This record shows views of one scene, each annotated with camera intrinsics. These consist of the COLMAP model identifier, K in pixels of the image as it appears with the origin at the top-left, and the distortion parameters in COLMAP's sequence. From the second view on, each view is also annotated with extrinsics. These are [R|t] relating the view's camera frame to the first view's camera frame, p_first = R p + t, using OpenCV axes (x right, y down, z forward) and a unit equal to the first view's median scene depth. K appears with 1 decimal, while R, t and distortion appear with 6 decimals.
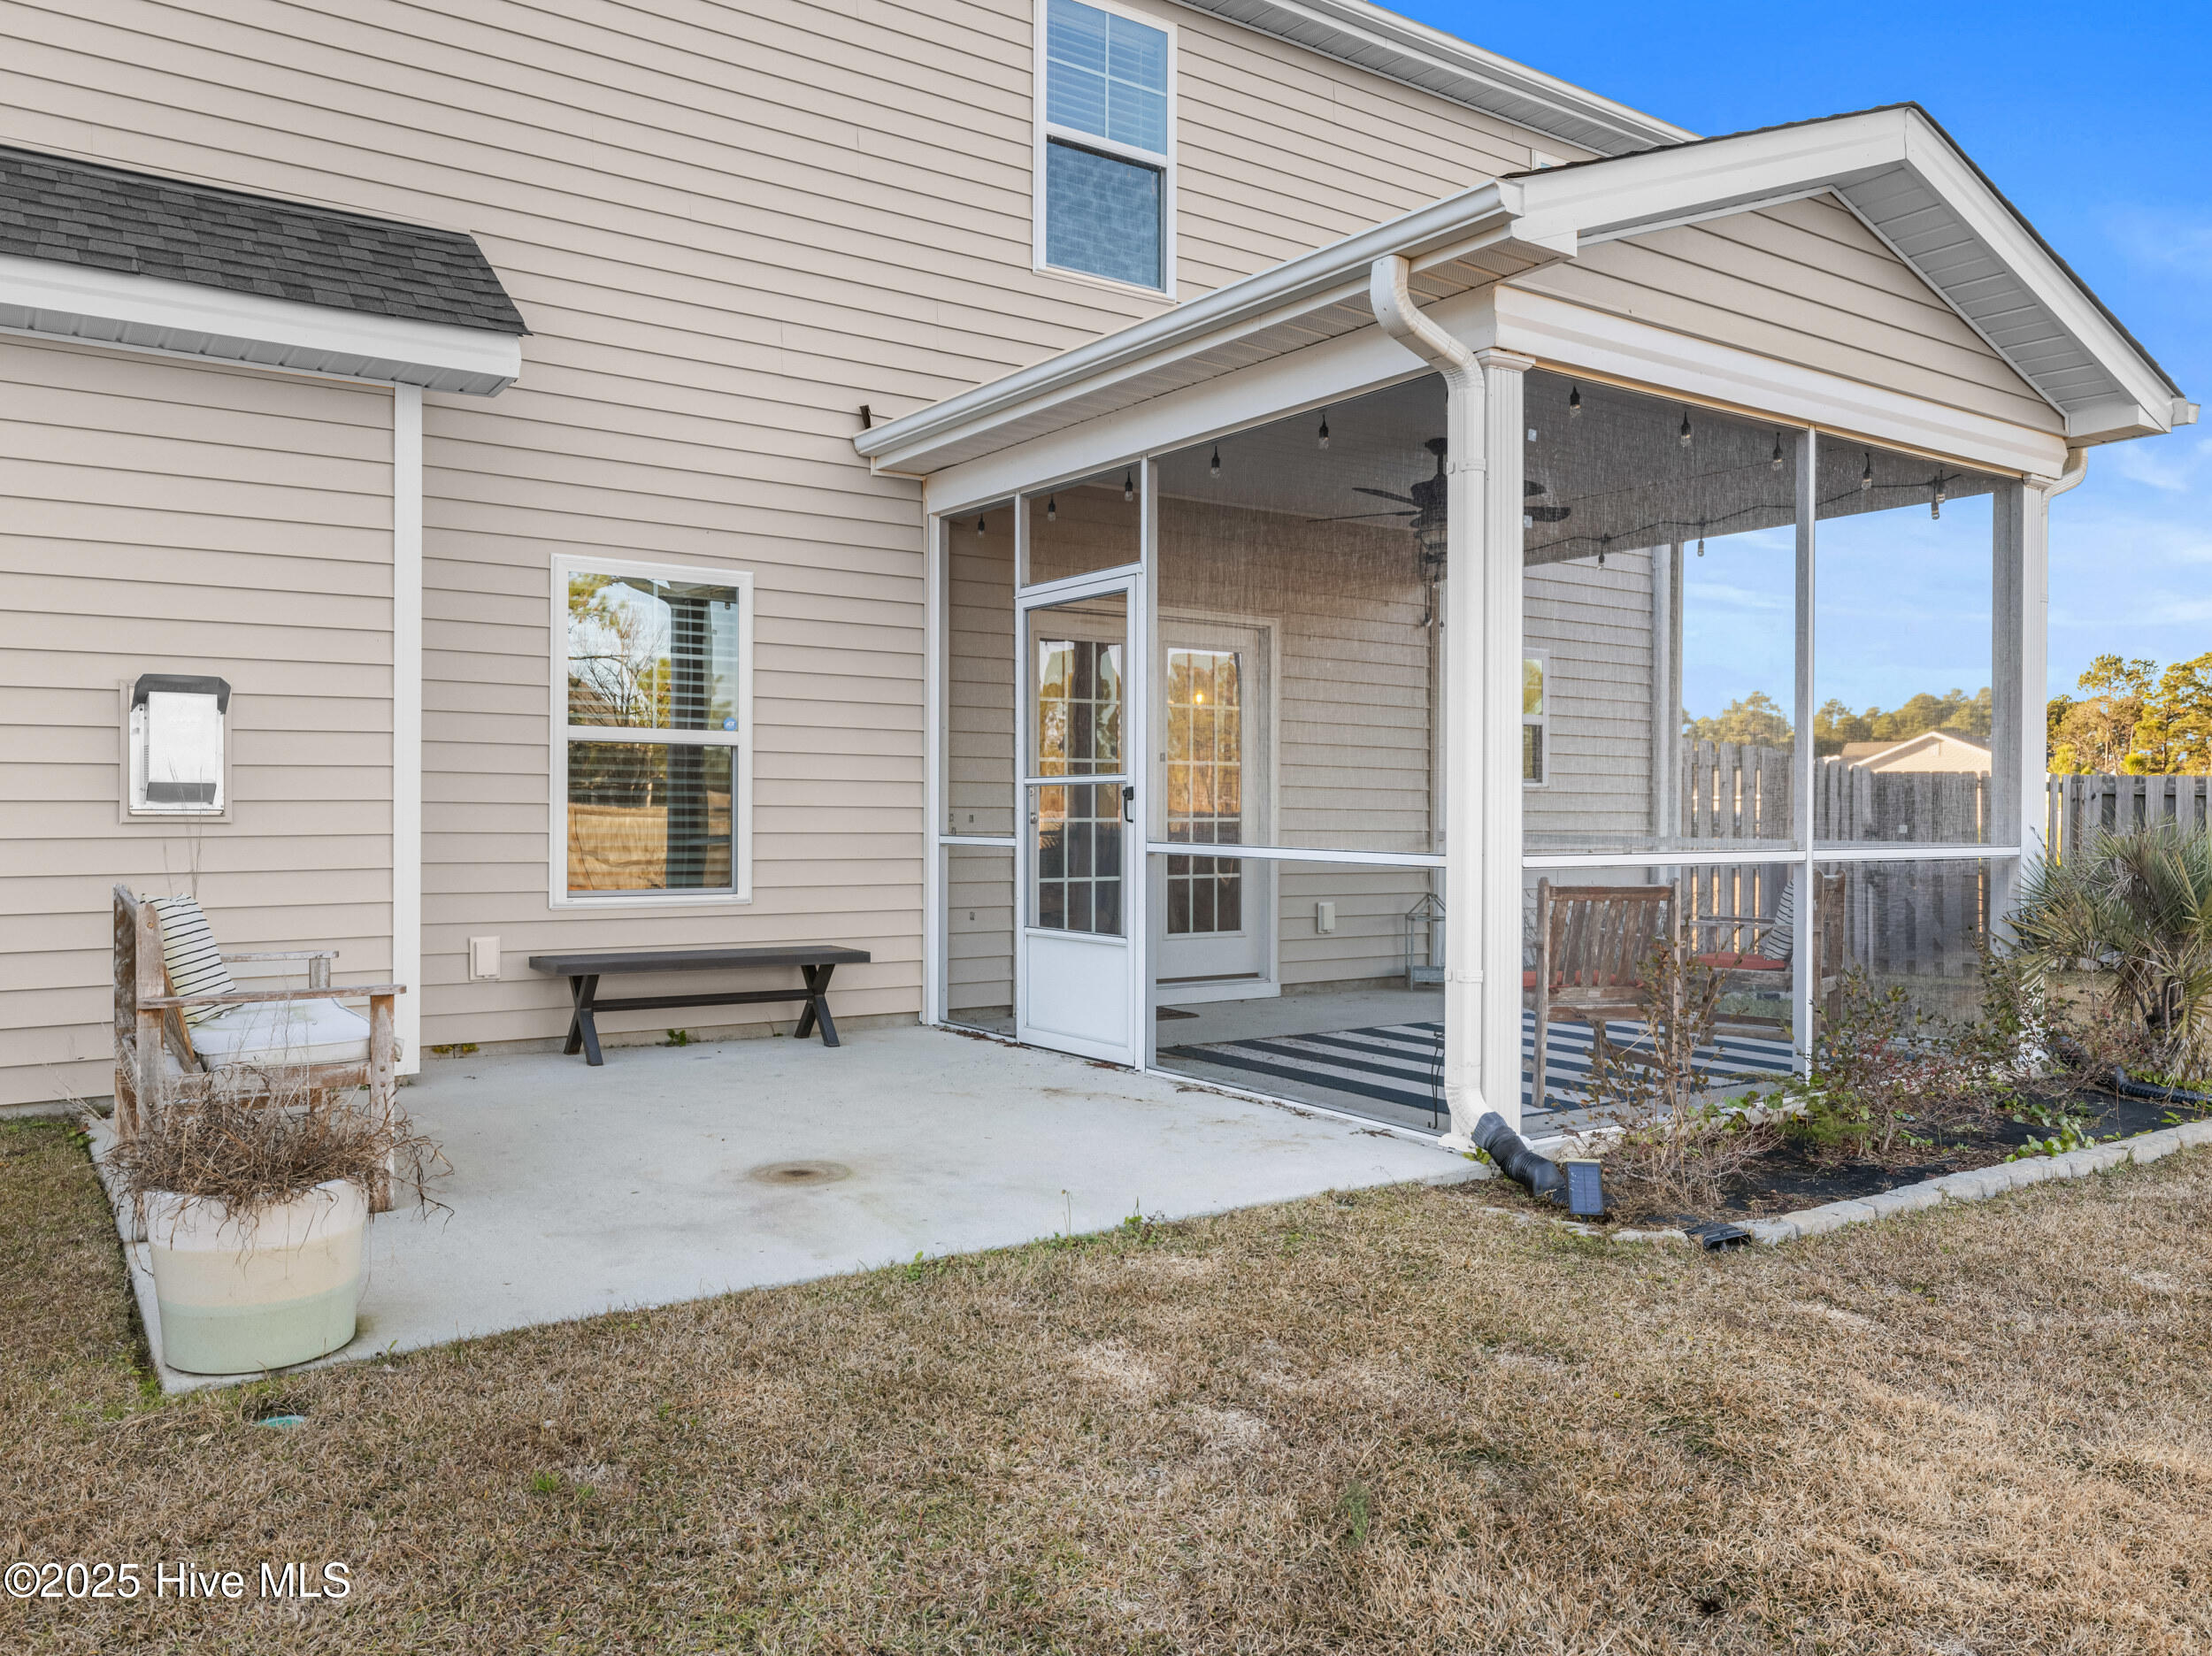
lens RADIAL K [[1688.3, 0, 1106.0], [0, 1688.3, 828.0], [0, 0, 1]] dist [-0.036233, 0.000768]
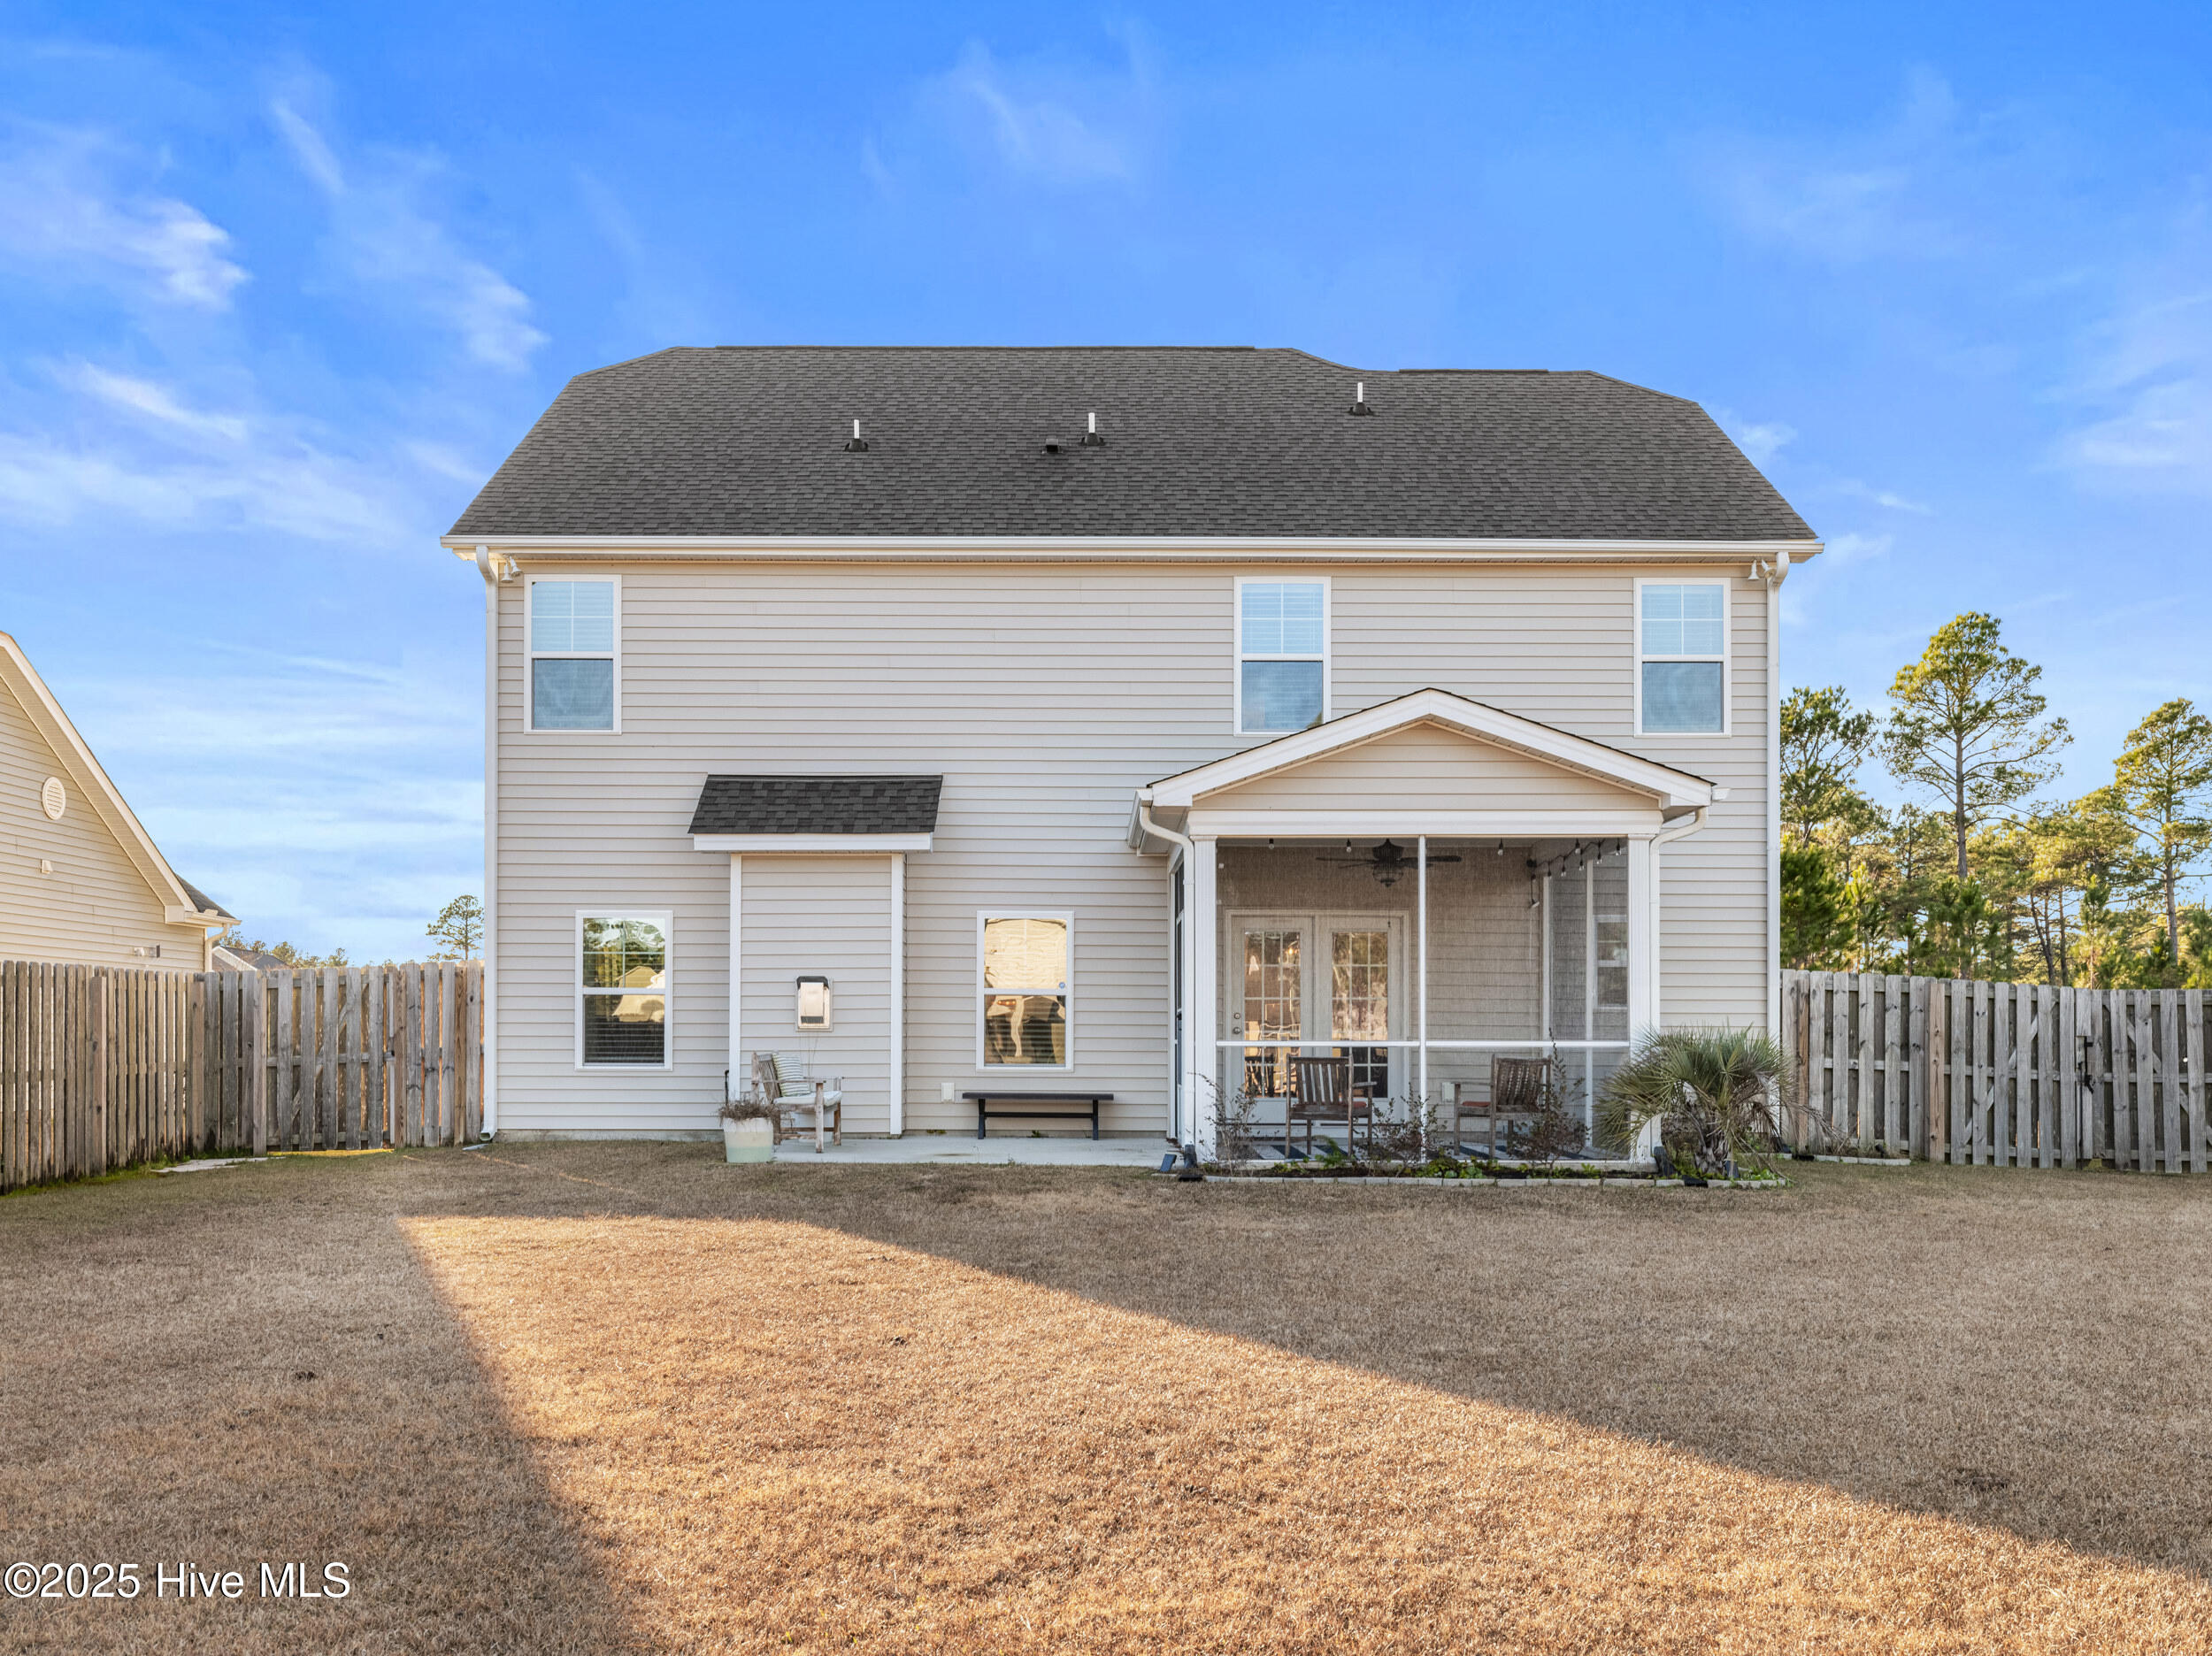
lens RADIAL K [[2709.7, 0, 1106.0], [0, 2709.7, 828.0], [0, 0, 1]] dist [0.007985, 0.004665]
pose [[0.816162, -0.048907, -0.575749, 1.904757], [-0.002331, 0.996125, -0.087921, 0.042947], [0.577818, 0.073100, 0.812886, -1.845256]]
